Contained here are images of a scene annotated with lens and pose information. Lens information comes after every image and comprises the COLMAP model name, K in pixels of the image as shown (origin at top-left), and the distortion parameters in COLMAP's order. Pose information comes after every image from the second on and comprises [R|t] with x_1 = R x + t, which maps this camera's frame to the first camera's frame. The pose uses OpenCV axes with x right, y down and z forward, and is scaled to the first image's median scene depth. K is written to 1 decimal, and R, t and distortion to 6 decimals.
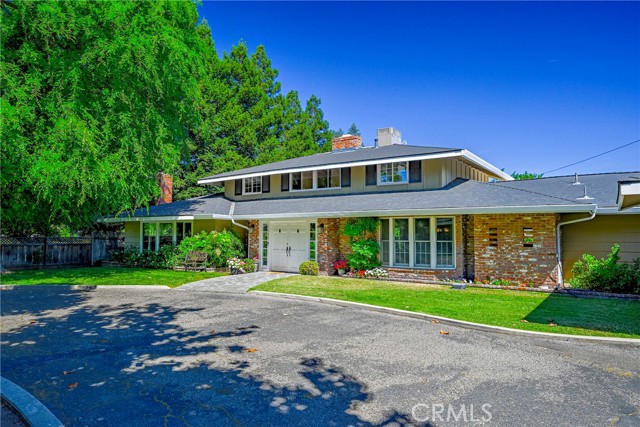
lens RADIAL K [[452.0, 0, 308.1], [0, 452.0, 200.4], [0, 0, 1]] dist [-0.000925, -0.000254]
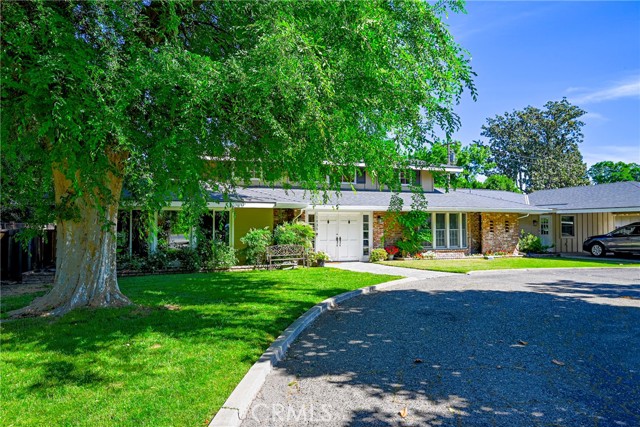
lens RADIAL K [[452.0, 0, 308.1], [0, 452.0, 200.4], [0, 0, 1]] dist [-0.000925, -0.000254]
pose [[0.538644, 0.041583, 0.841506, -0.999580], [-0.063389, 0.997951, -0.008739, 0.032986], [-0.840145, -0.048636, 0.540176, 0.512173]]
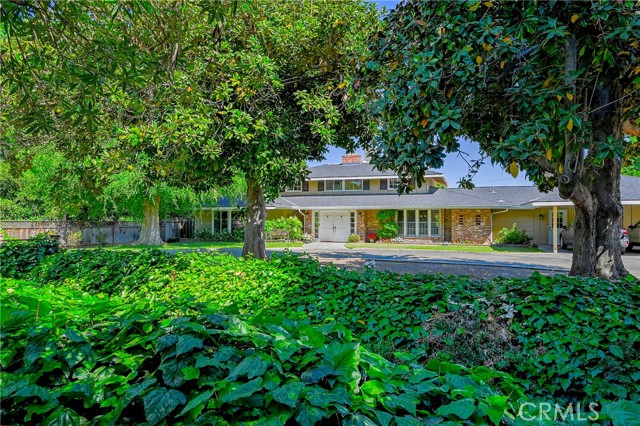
lens RADIAL K [[421.5, 0, 320.0], [0, 421.5, 213.0], [0, 0, 1]] dist [-0.001864, 0.000394]
pose [[0.955239, 0.002698, 0.295823, -0.562417], [-0.020828, 0.998090, 0.058153, -0.034710], [-0.295101, -0.061712, 0.953471, -0.453130]]
